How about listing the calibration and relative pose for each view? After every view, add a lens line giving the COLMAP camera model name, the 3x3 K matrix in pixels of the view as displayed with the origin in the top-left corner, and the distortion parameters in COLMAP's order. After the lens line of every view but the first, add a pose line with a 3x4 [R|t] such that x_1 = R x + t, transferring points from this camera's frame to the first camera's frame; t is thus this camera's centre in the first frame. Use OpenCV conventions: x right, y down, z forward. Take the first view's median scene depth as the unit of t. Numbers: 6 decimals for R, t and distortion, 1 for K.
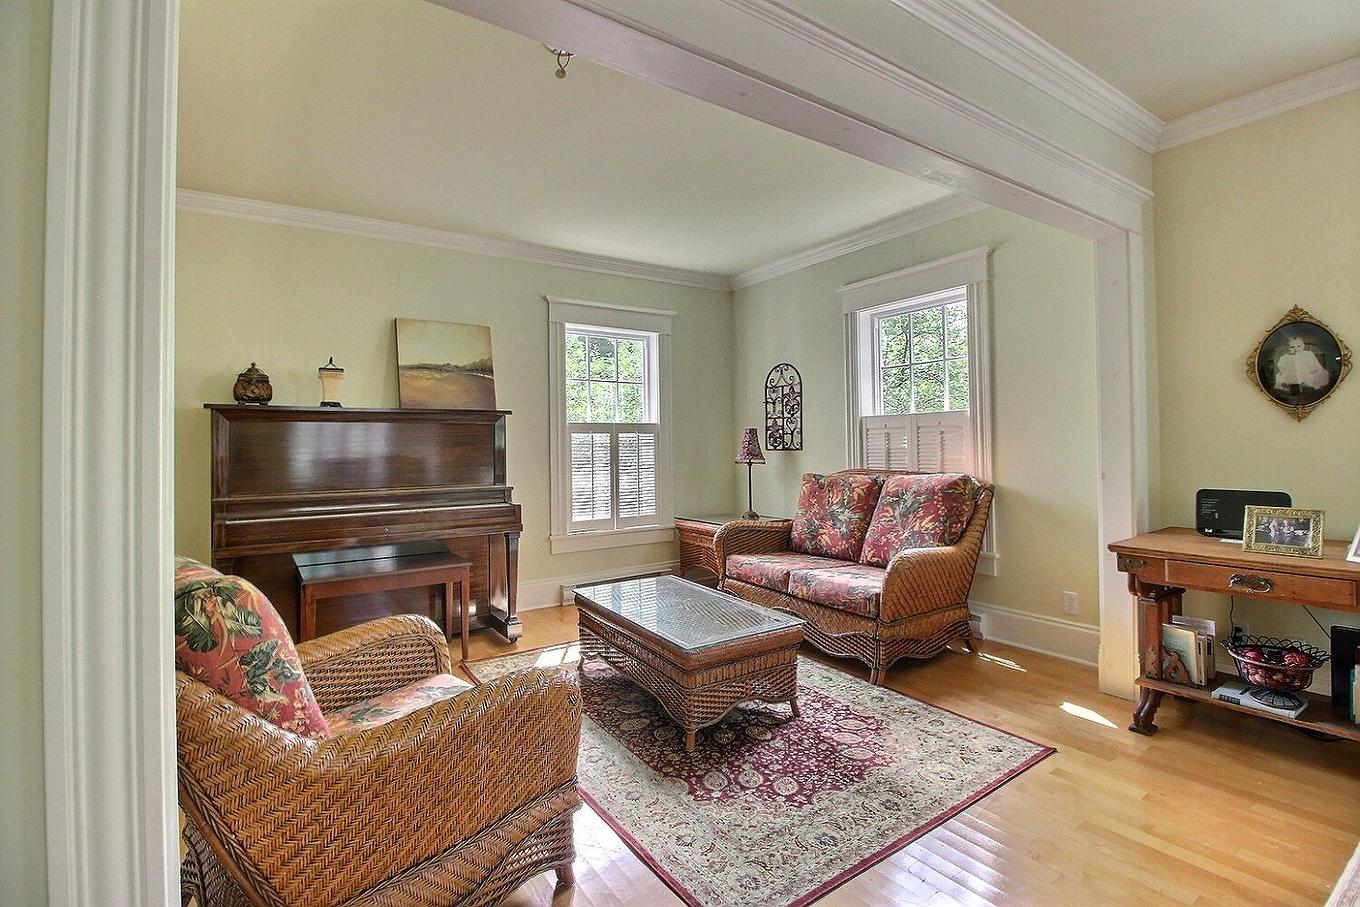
lens RADIAL K [[636.7, 0, 680.0], [0, 636.7, 436.6], [0, 0, 1]] dist [0.002385, -0.015267]
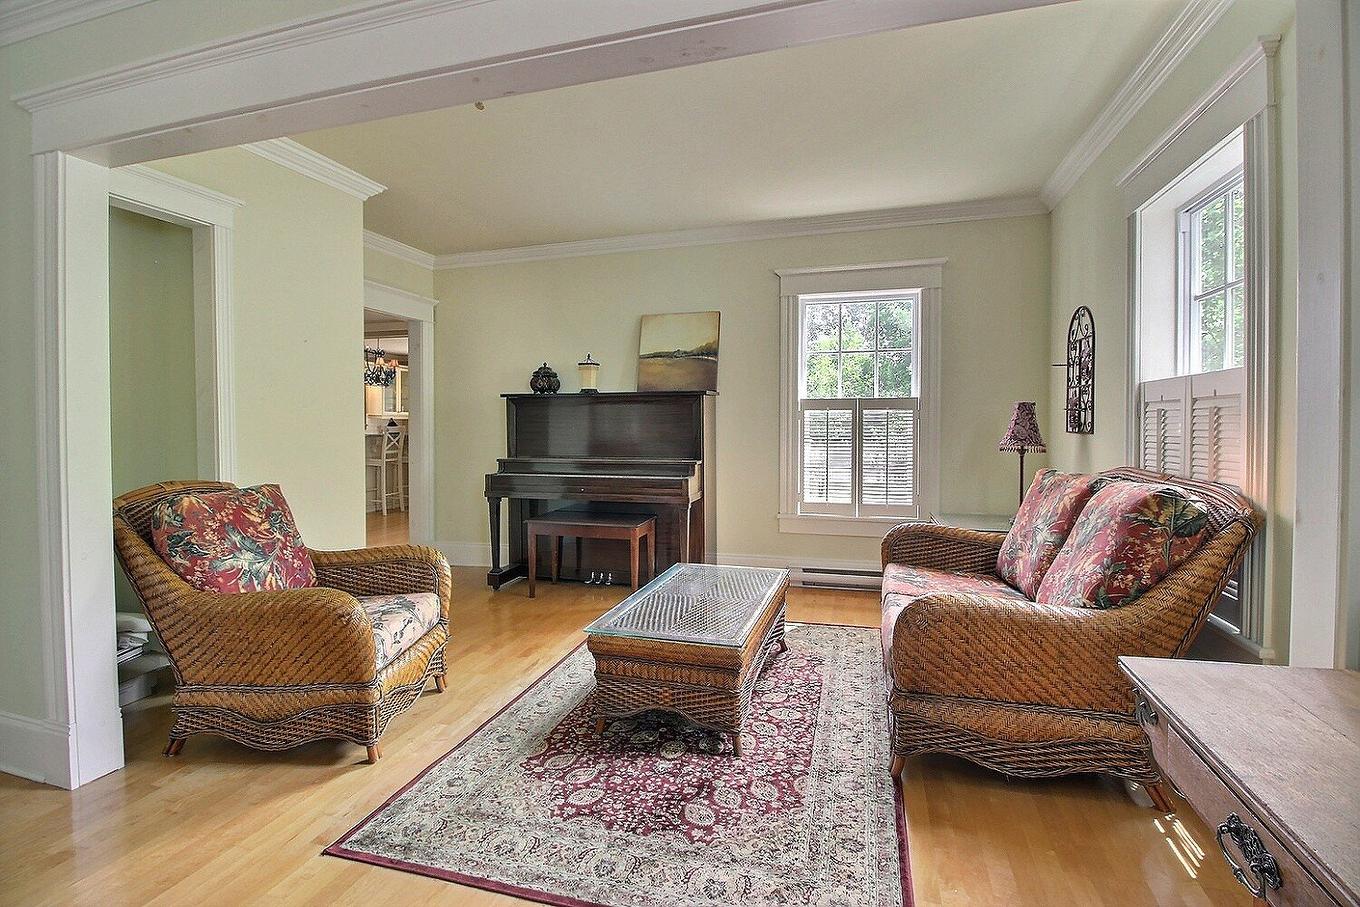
lens RADIAL K [[636.7, 0, 680.0], [0, 636.7, 436.6], [0, 0, 1]] dist [0.002385, -0.015267]
pose [[0.629368, 0.028428, -0.776588, 0.538109], [0.006528, 0.999102, 0.041864, -0.008732], [0.777080, -0.031418, 0.628617, 0.300983]]
